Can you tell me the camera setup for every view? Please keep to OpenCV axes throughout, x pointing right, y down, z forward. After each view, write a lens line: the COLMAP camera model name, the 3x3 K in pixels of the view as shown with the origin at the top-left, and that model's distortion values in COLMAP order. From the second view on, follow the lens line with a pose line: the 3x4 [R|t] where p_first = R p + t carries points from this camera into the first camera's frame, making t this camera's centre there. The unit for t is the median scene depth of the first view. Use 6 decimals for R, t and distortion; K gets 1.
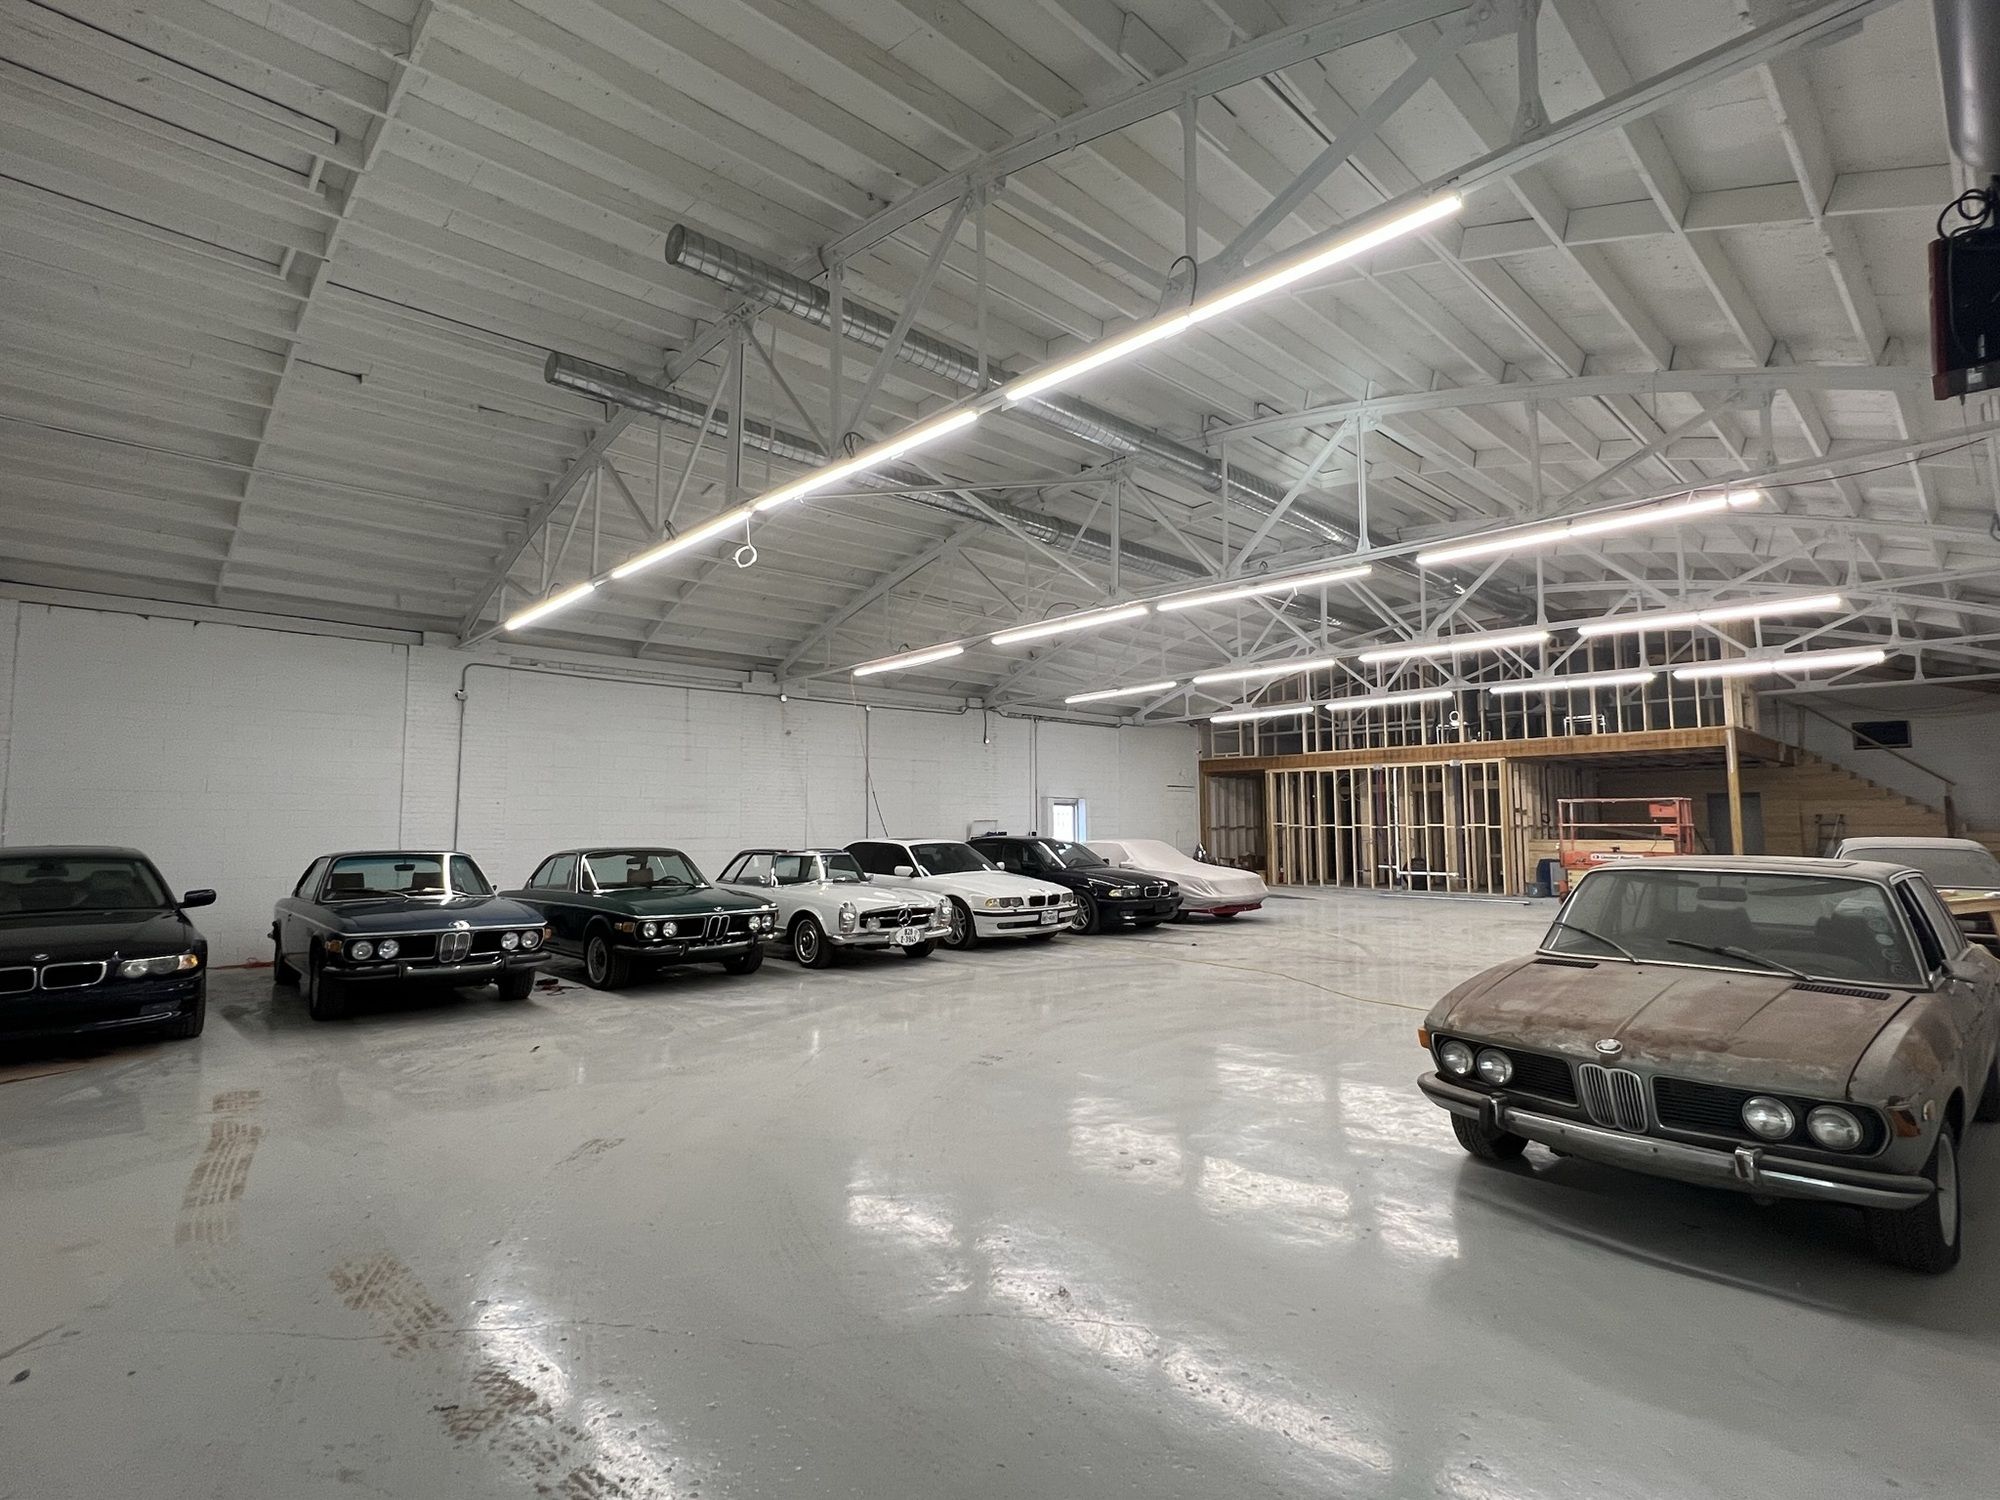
lens RADIAL K [[972.5, 0, 1000.0], [0, 972.5, 750.0], [0, 0, 1]] dist [-0.001281, -0.000393]
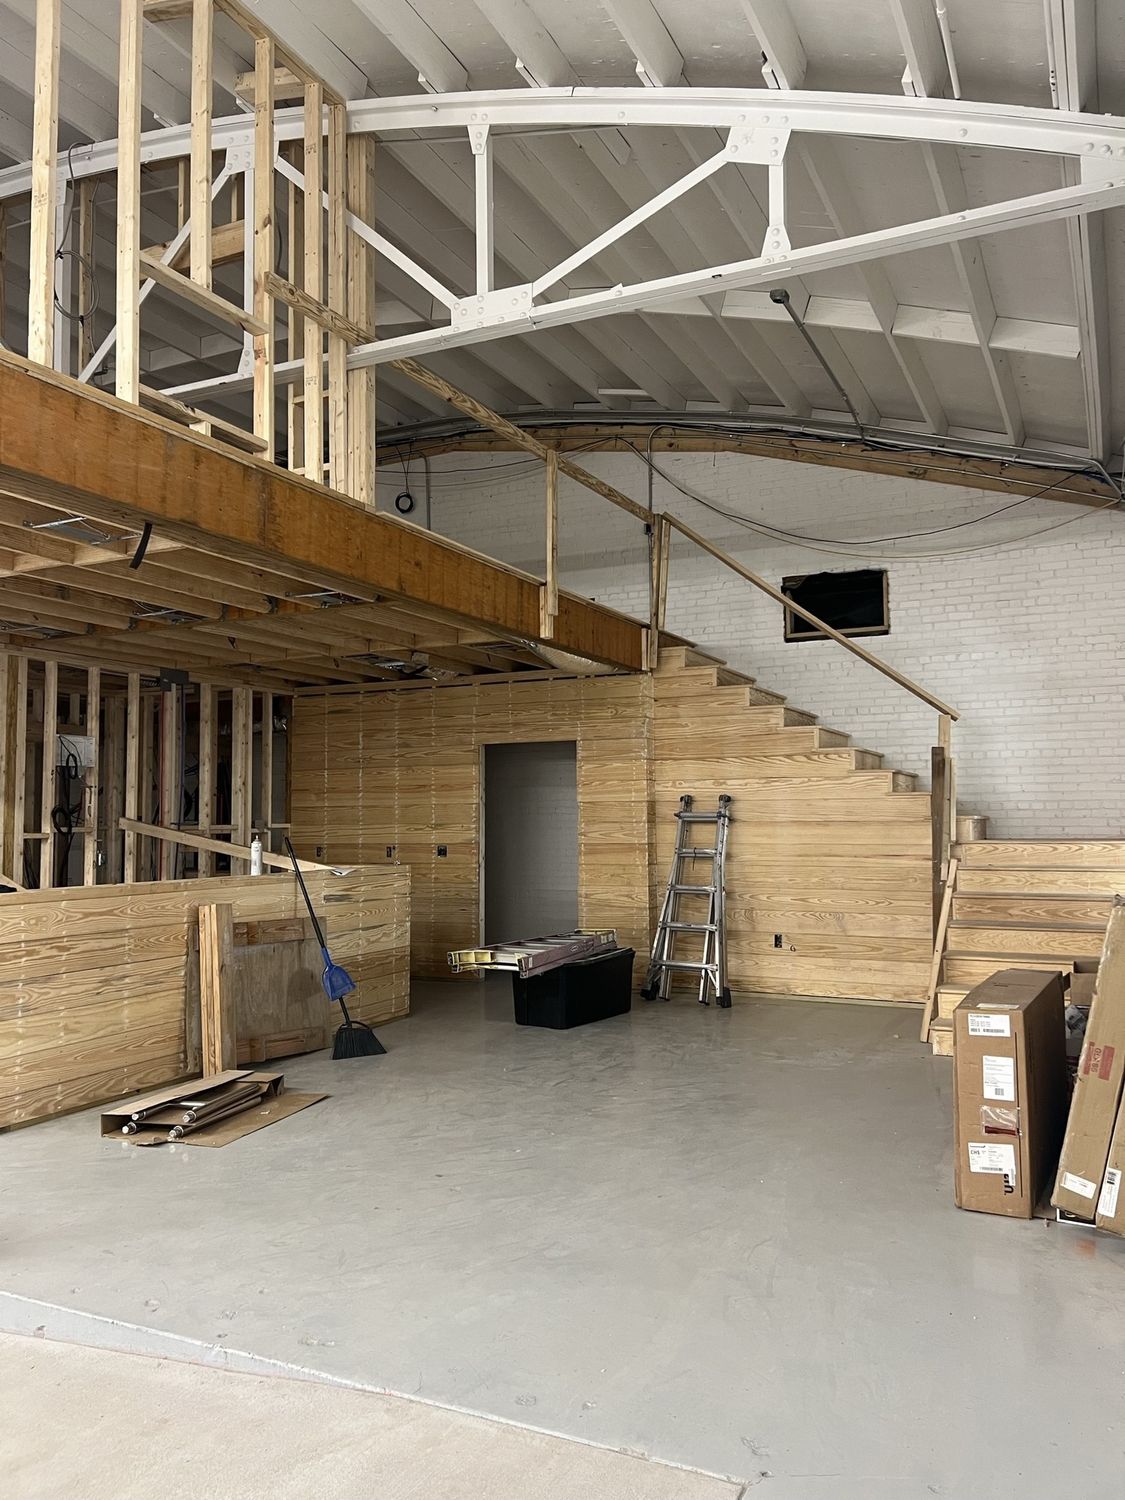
lens RADIAL K [[1138.6, 0, 562.5], [0, 1138.6, 750.0], [0, 0, 1]] dist [0.000596, 0.000025]
pose [[0.934140, 0.013590, 0.356649, 0.633876], [-0.016514, 0.999850, 0.005154, 0.046372], [-0.356526, -0.010704, 0.934224, 0.593269]]
